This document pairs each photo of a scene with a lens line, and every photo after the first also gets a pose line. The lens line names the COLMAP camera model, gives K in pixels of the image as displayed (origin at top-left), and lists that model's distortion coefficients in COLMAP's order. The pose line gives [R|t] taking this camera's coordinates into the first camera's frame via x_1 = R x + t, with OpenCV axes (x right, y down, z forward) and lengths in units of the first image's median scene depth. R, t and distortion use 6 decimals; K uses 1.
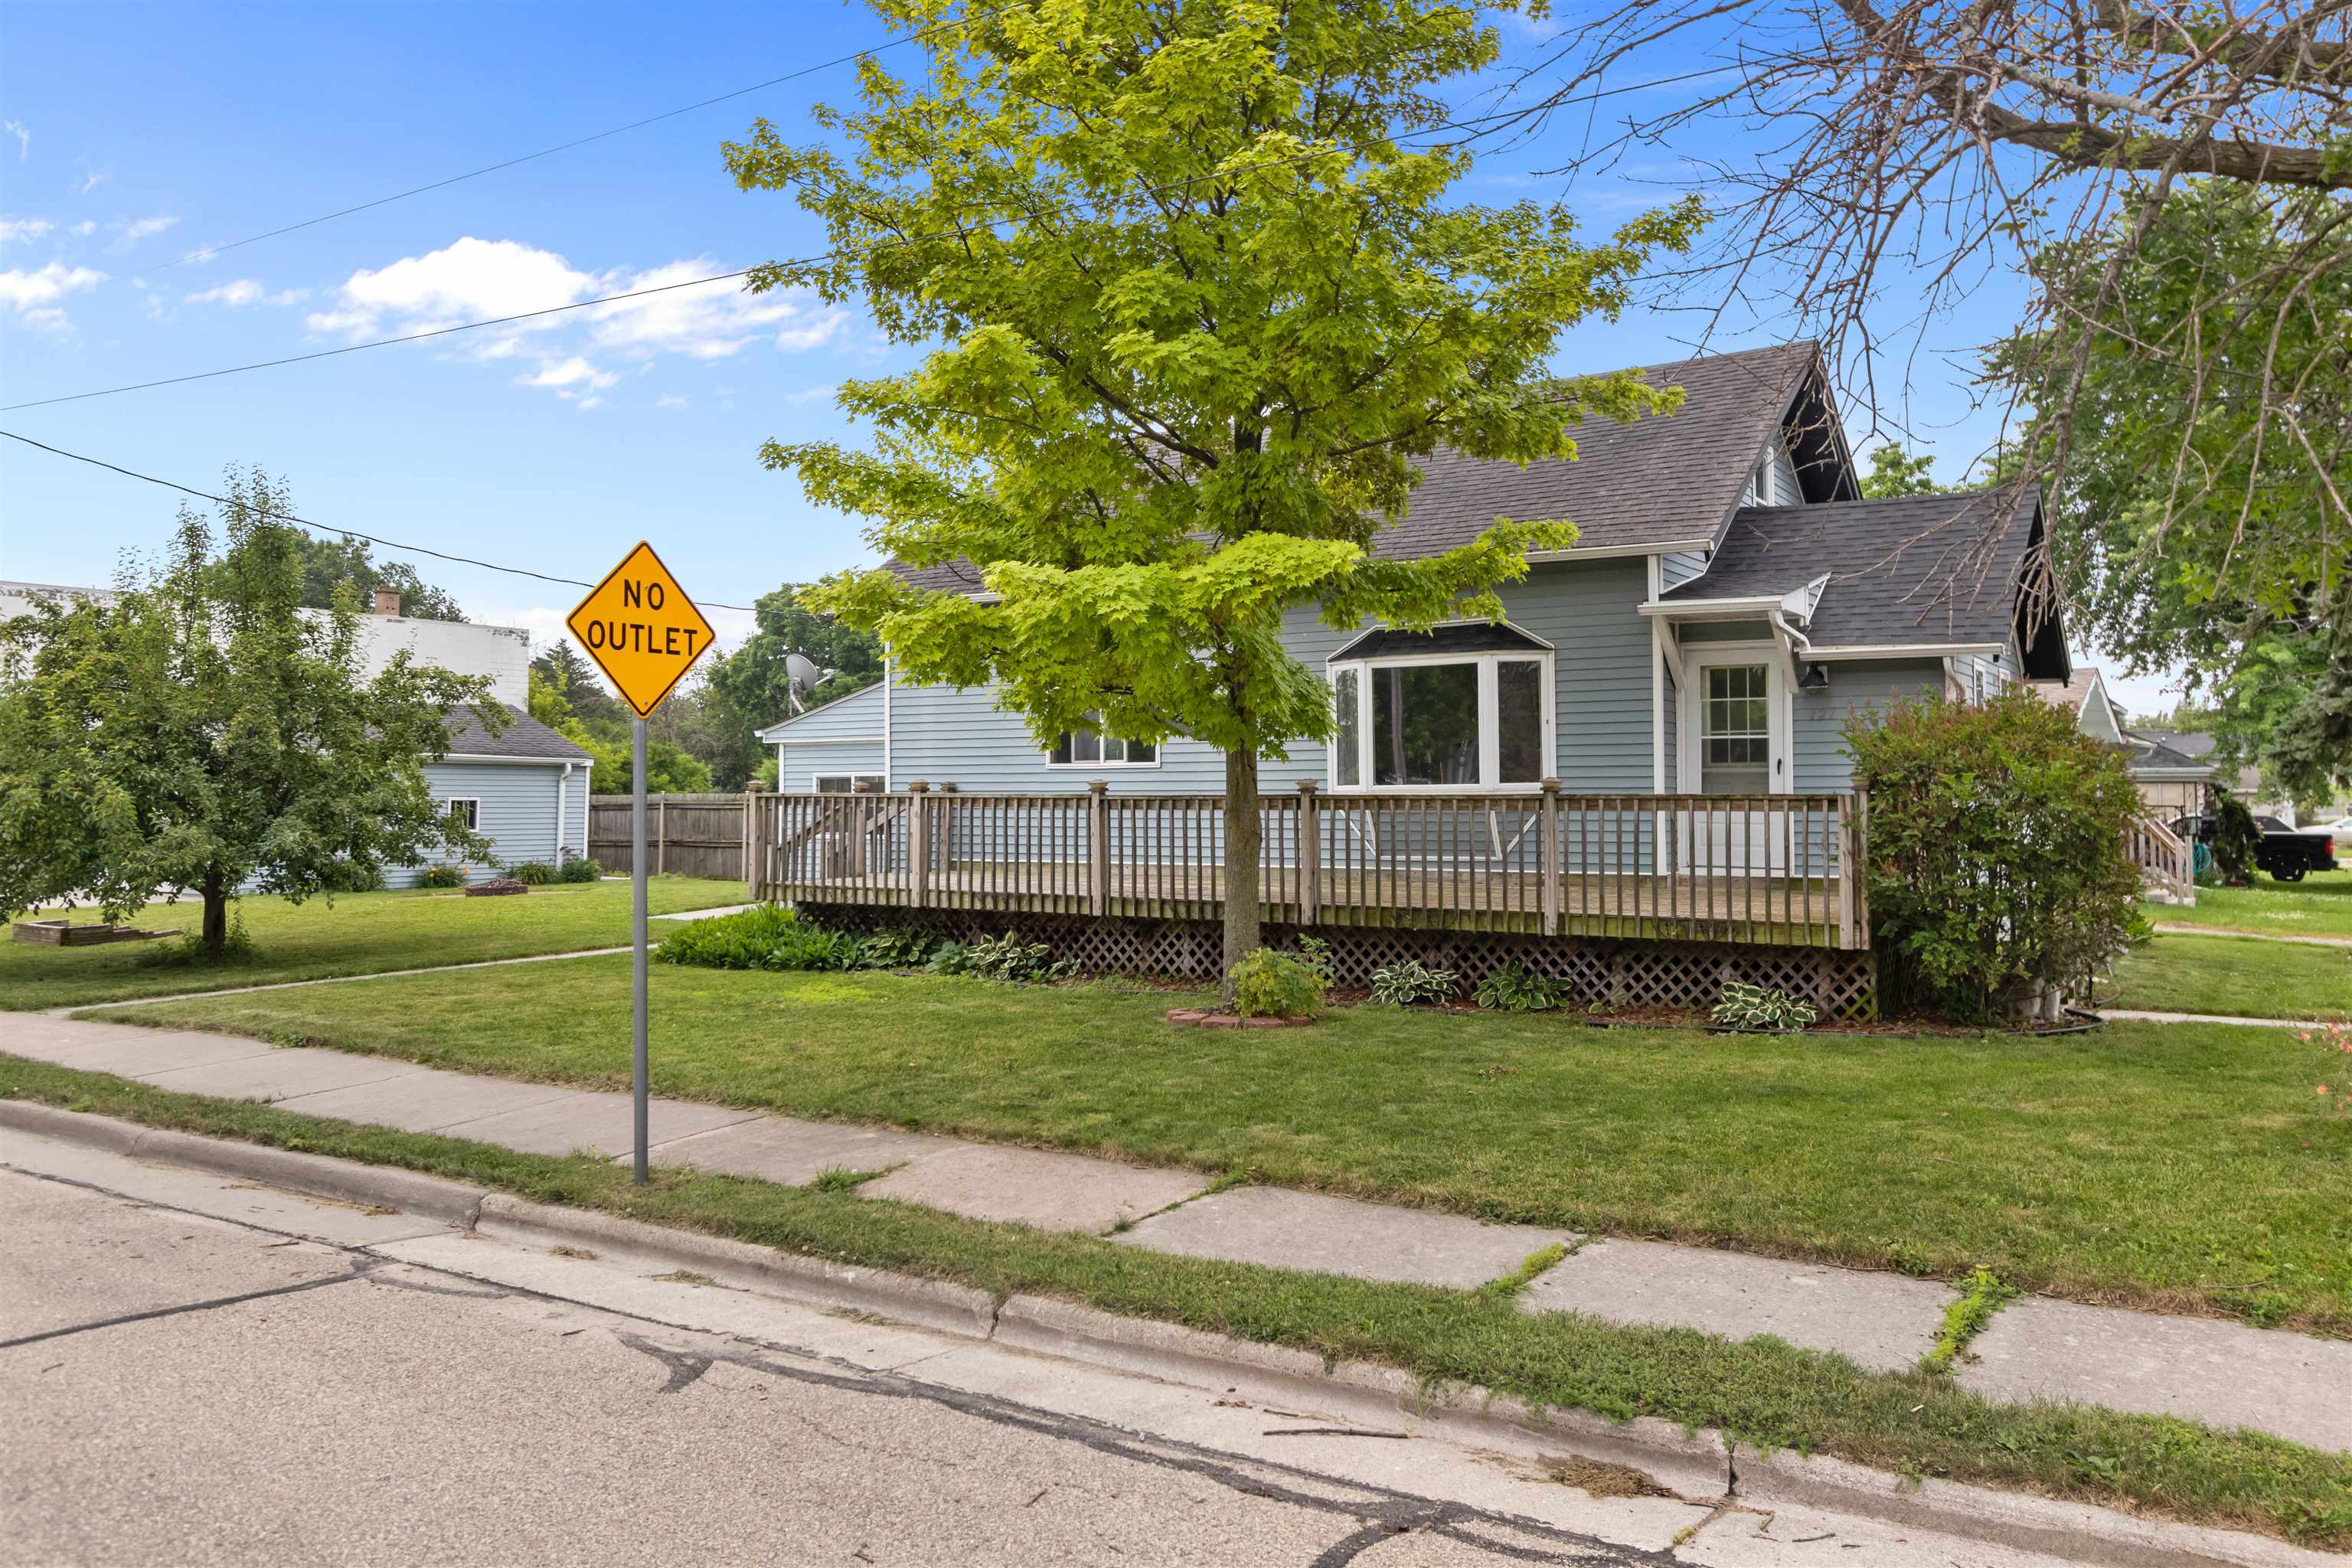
lens RADIAL K [[1787.5, 0, 1177.7], [0, 1787.5, 776.3], [0, 0, 1]] dist [0.015348, -0.001606]
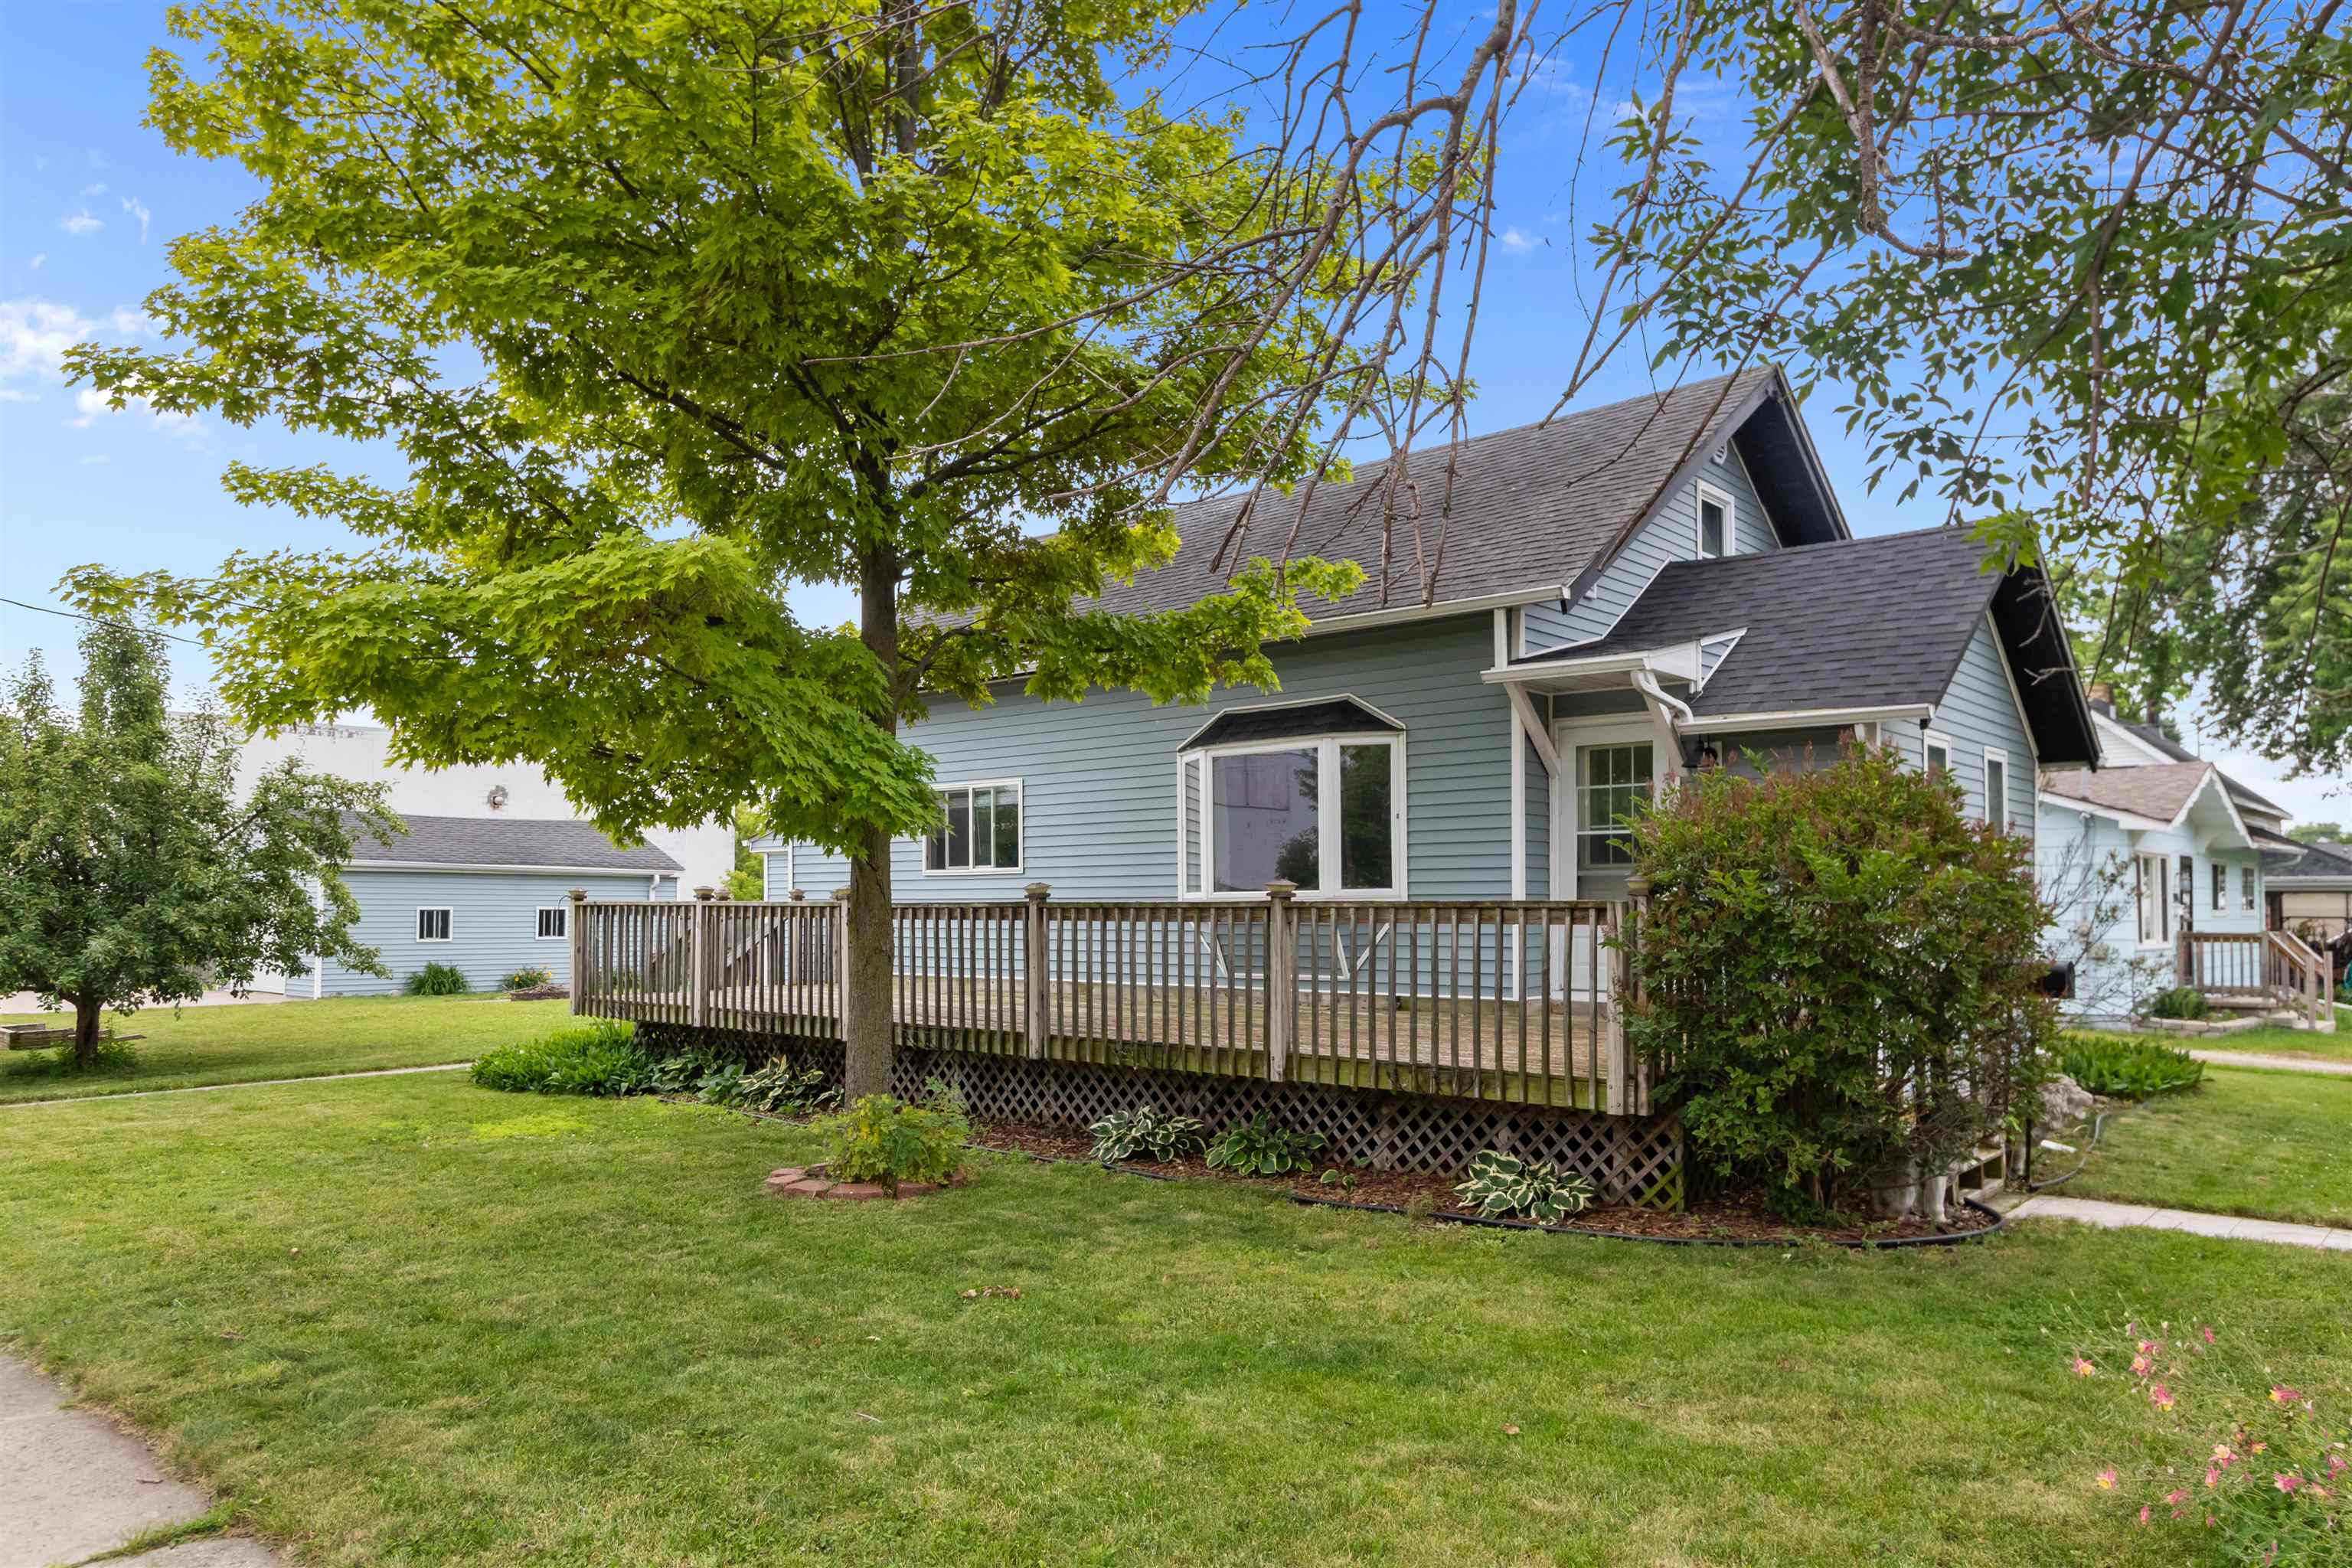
lens RADIAL K [[1563.3, 0, 1173.5], [0, 1563.3, 904.1], [0, 0, 1]] dist [0.019579, -0.002132]
pose [[0.987793, 0.000045, -0.155771, 0.222801], [0.001379, 0.999958, 0.009030, 0.004190], [0.155765, -0.009134, 0.987752, 0.261560]]
